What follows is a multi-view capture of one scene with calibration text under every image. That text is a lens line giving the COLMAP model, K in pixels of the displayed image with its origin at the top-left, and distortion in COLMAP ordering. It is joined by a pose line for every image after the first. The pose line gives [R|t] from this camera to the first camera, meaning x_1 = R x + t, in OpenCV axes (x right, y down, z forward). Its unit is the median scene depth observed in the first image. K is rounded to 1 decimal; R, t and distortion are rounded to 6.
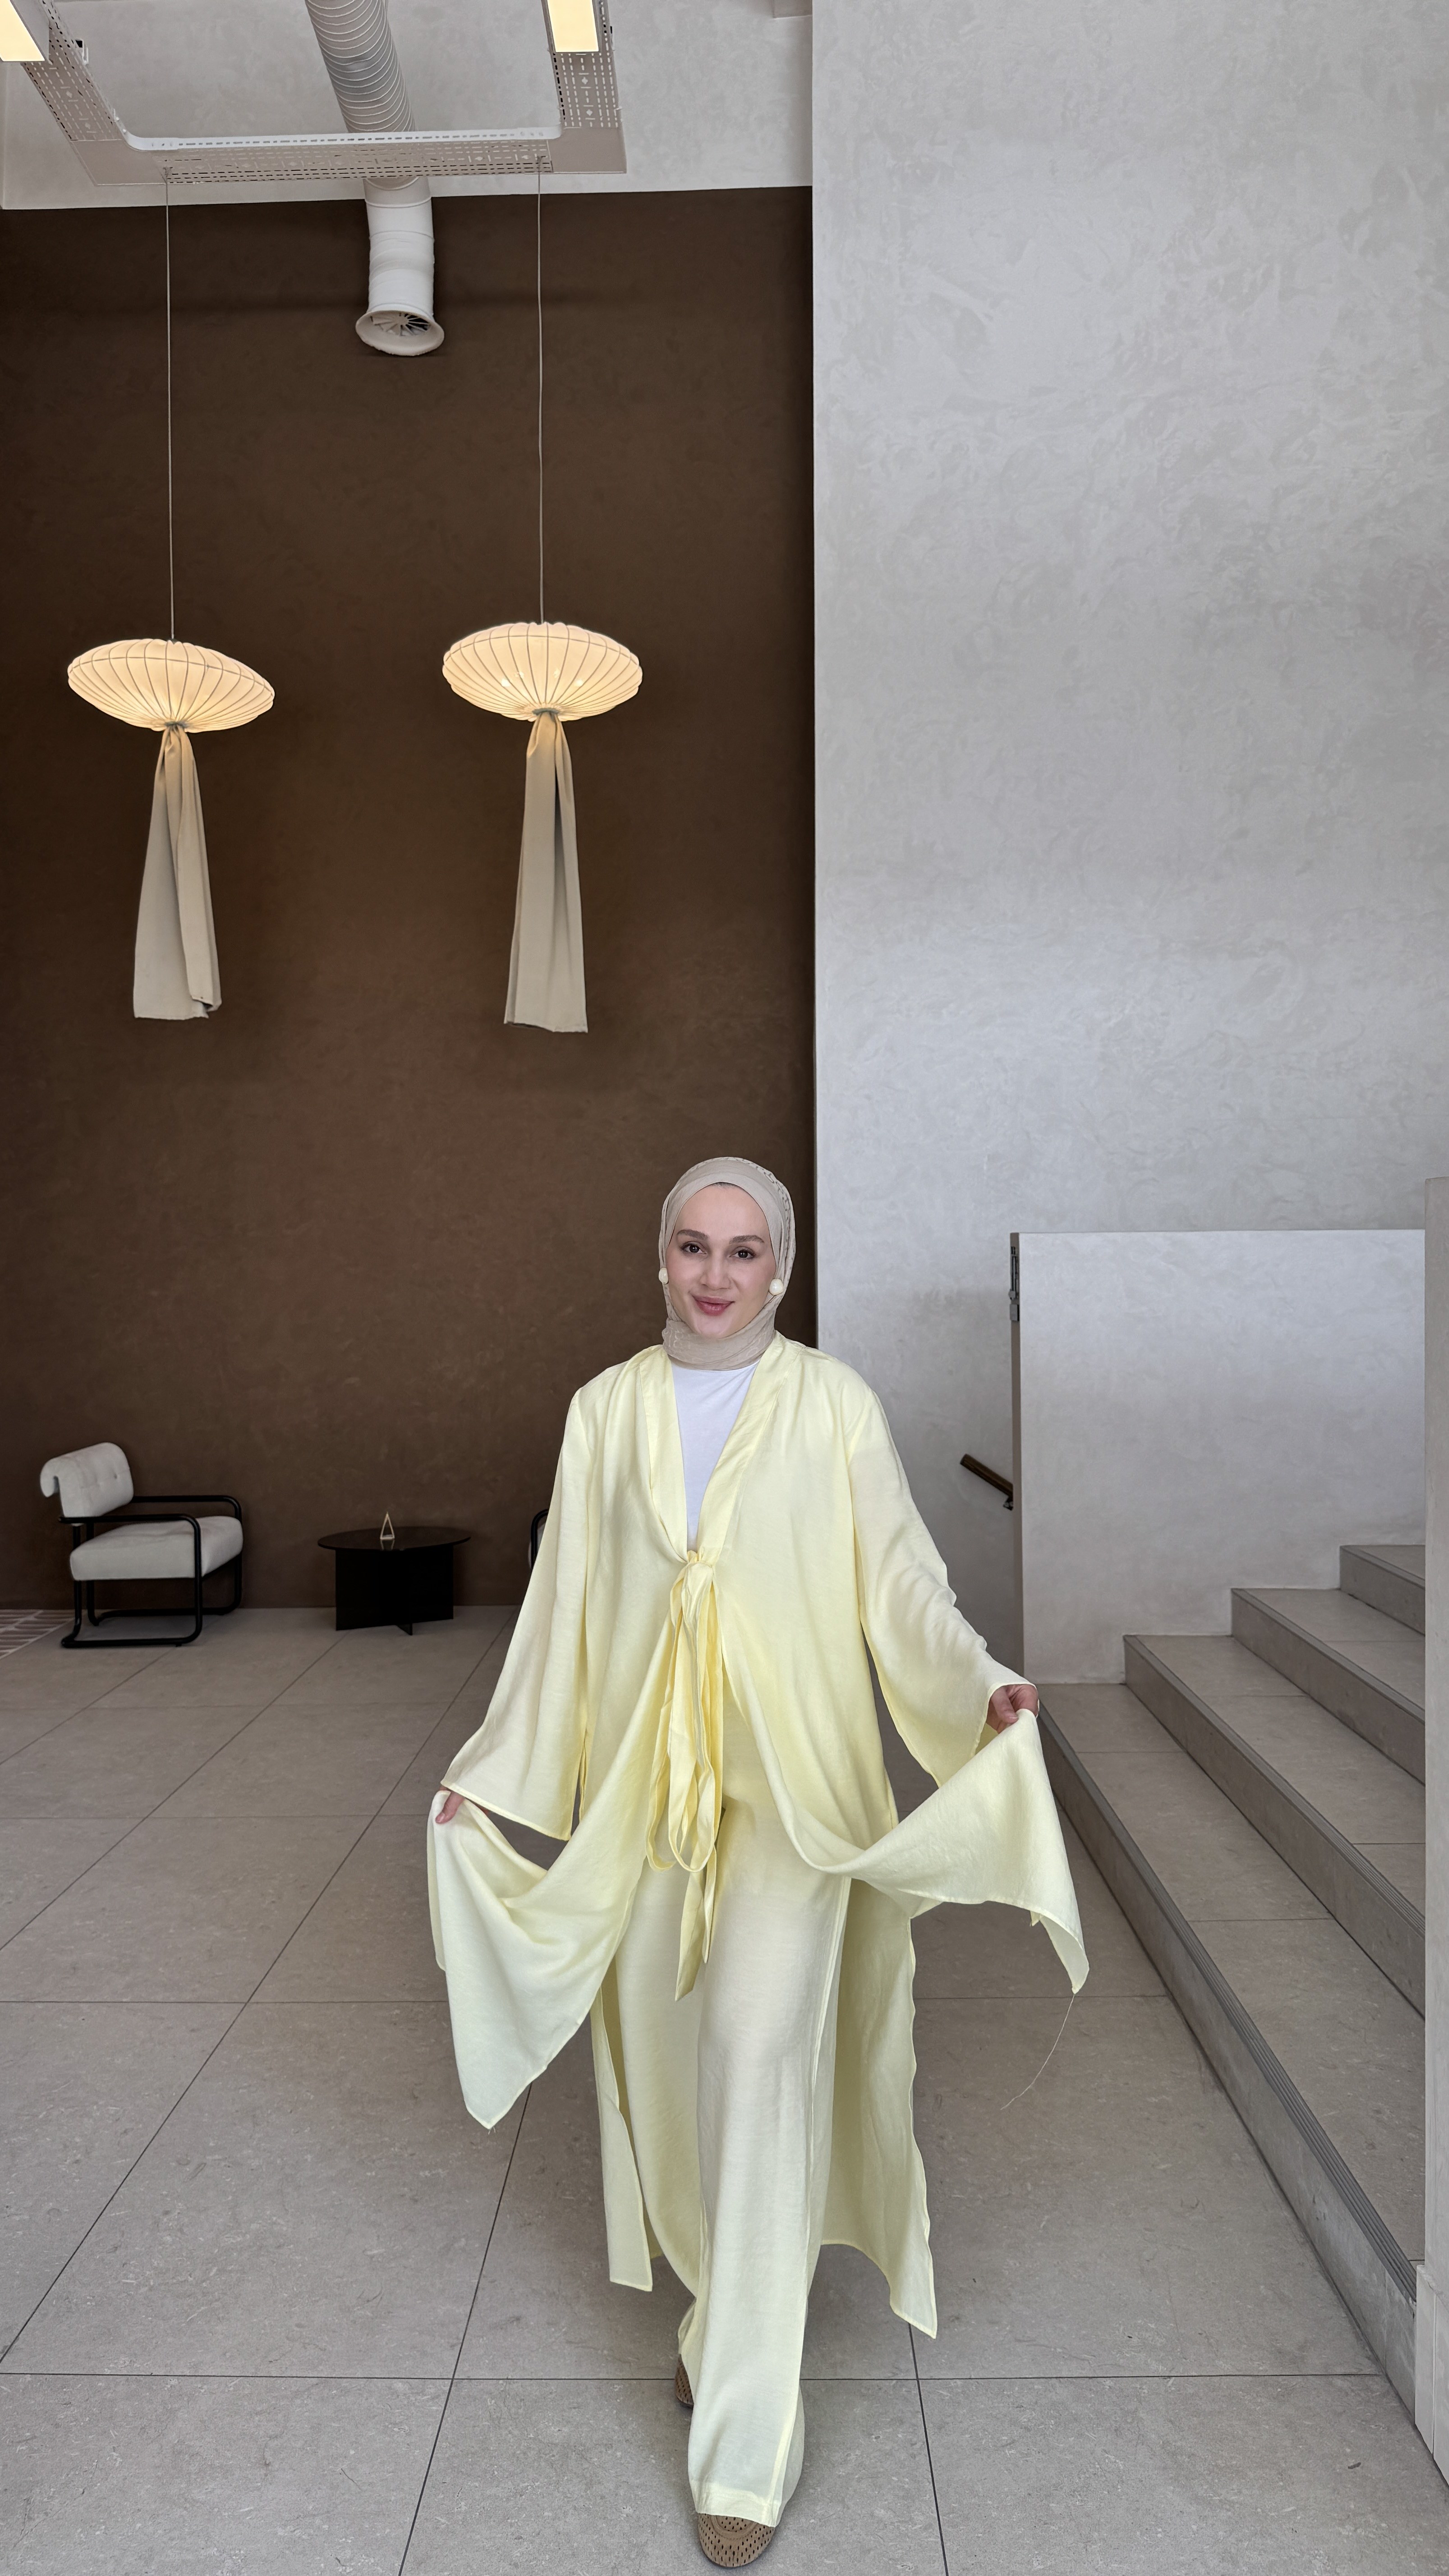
lens RADIAL K [[2352.1, 0, 724.5], [0, 2352.1, 1288.0], [0, 0, 1]] dist [0.356451, -0.000062]
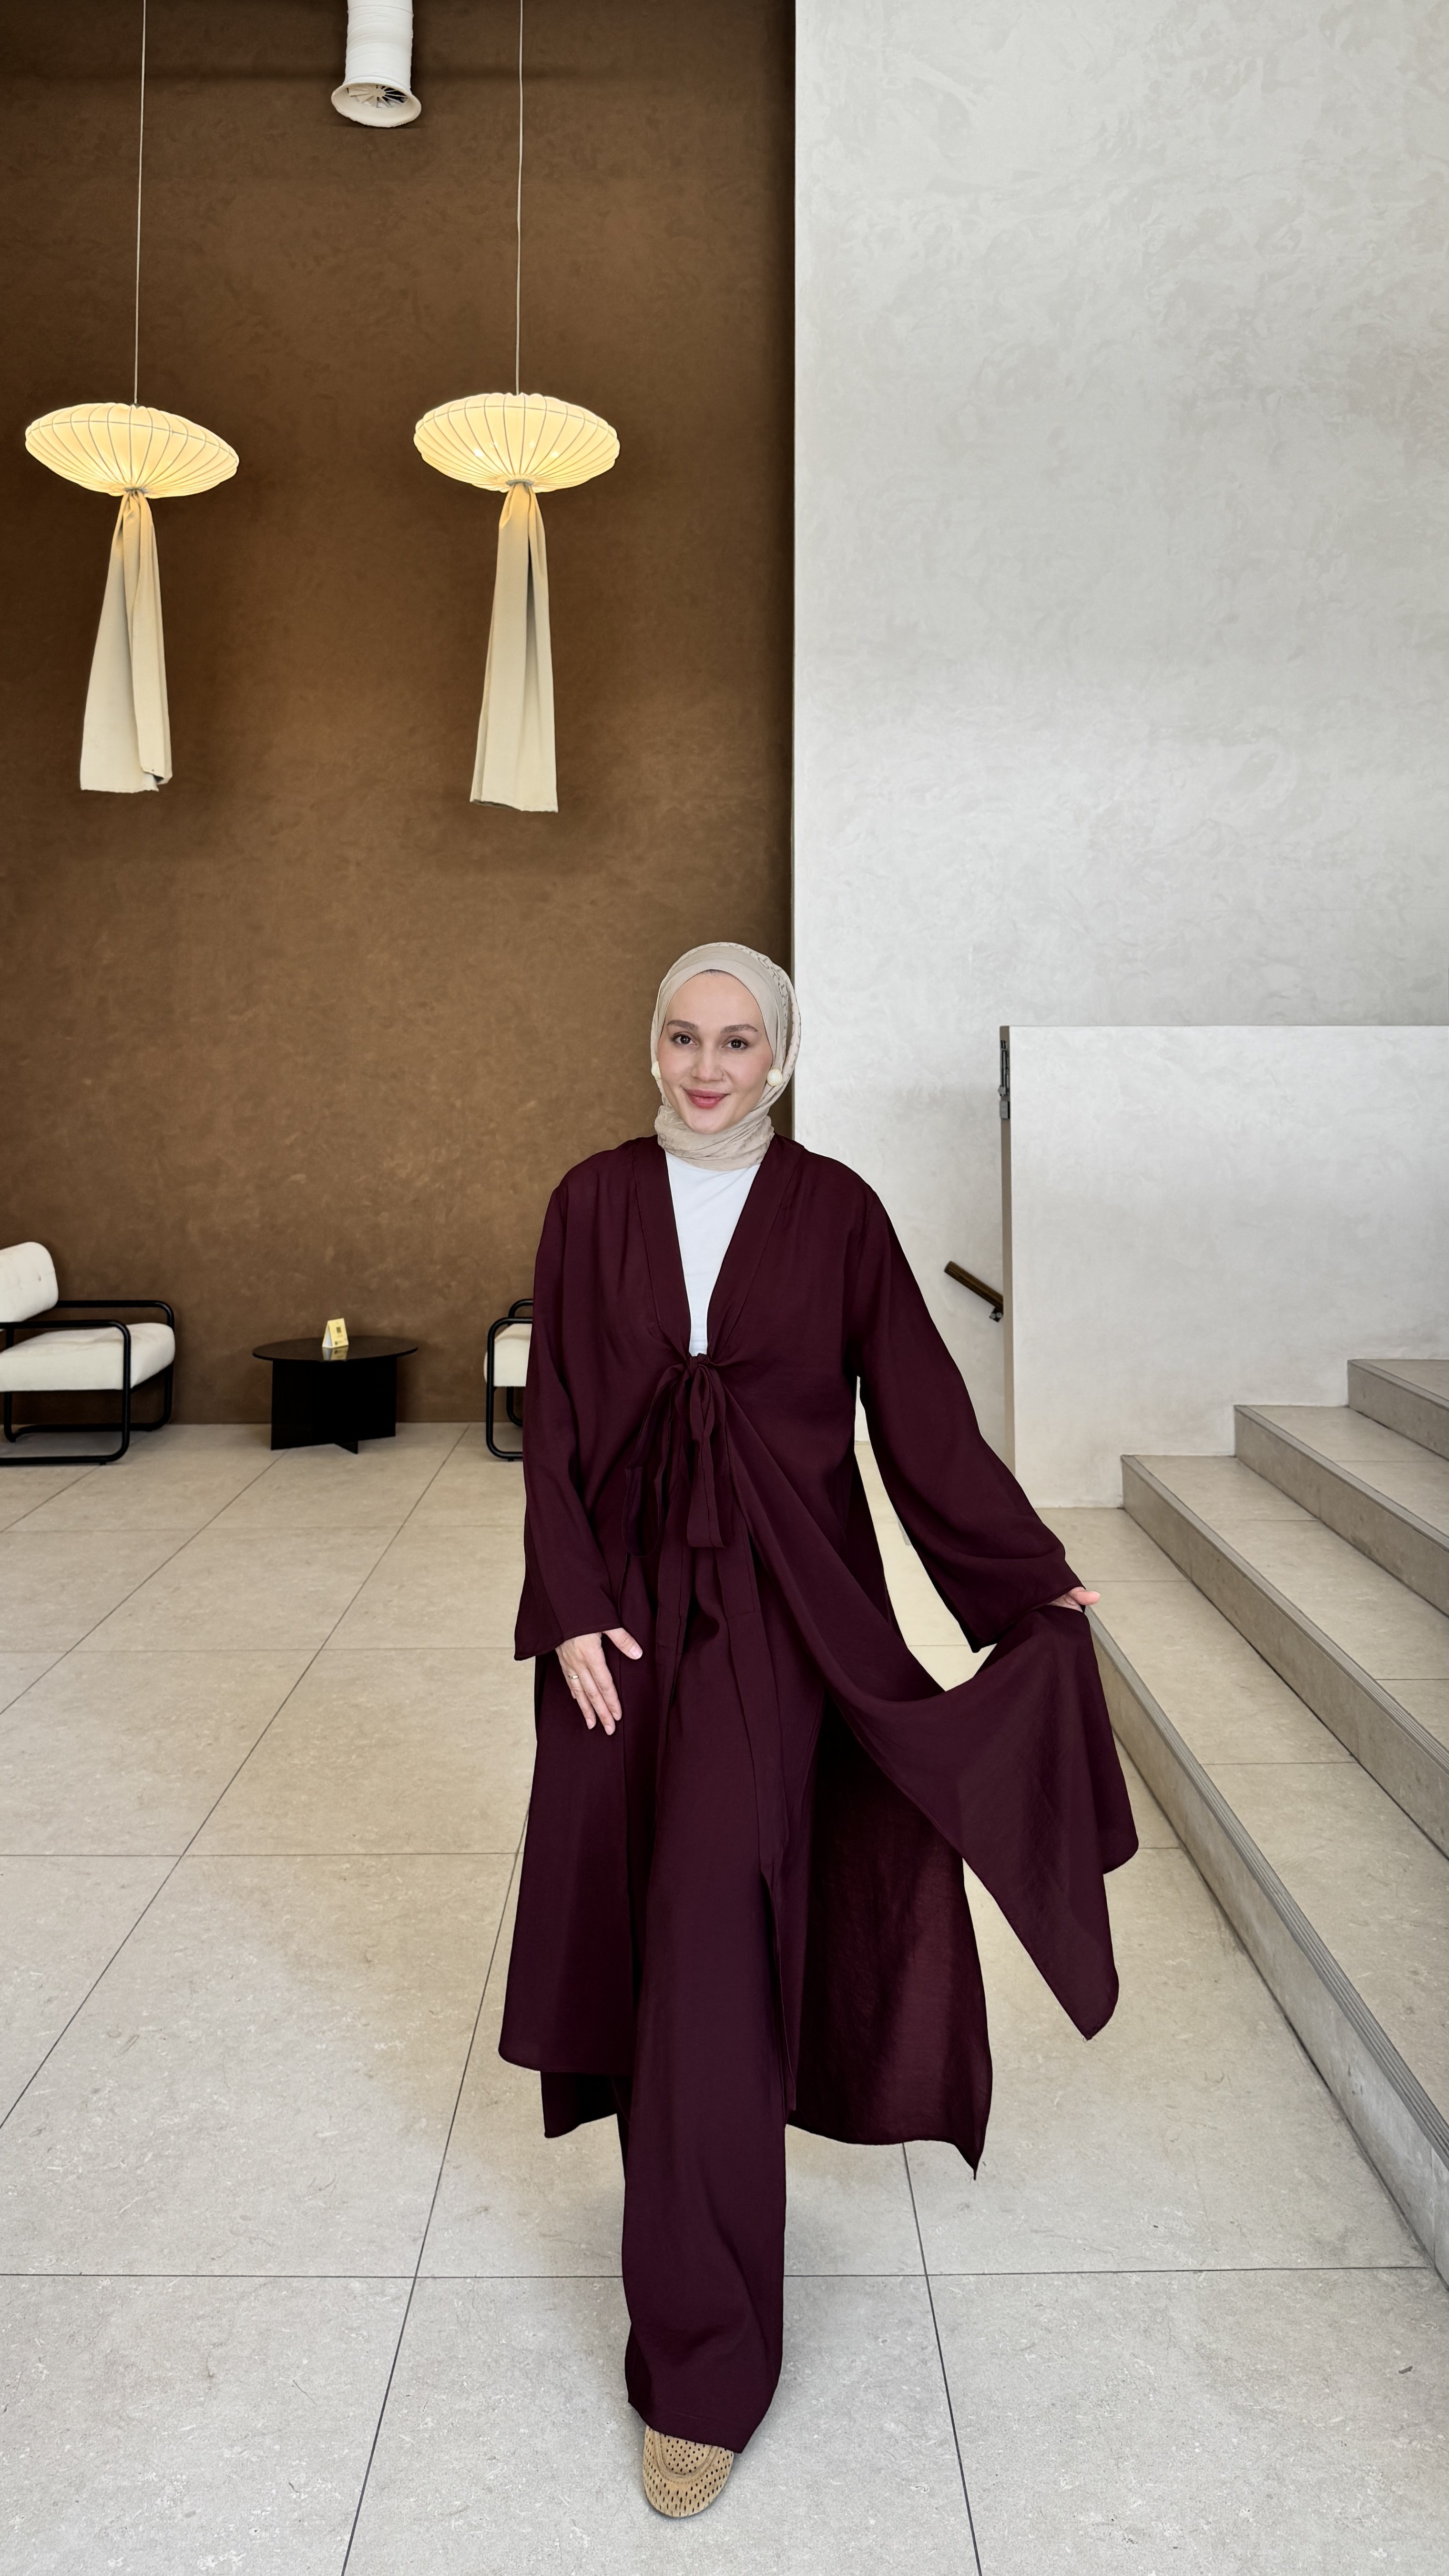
lens RADIAL K [[1881.4, 0, 724.5], [0, 1881.4, 1288.0], [0, 0, 1]] dist [0.027012, -0.078306]
pose [[0.999794, 0.006921, 0.019075, -0.003946], [-0.008868, 0.994544, 0.103938, 0.003838], [-0.018251, -0.104085, 0.994401, 0.223612]]
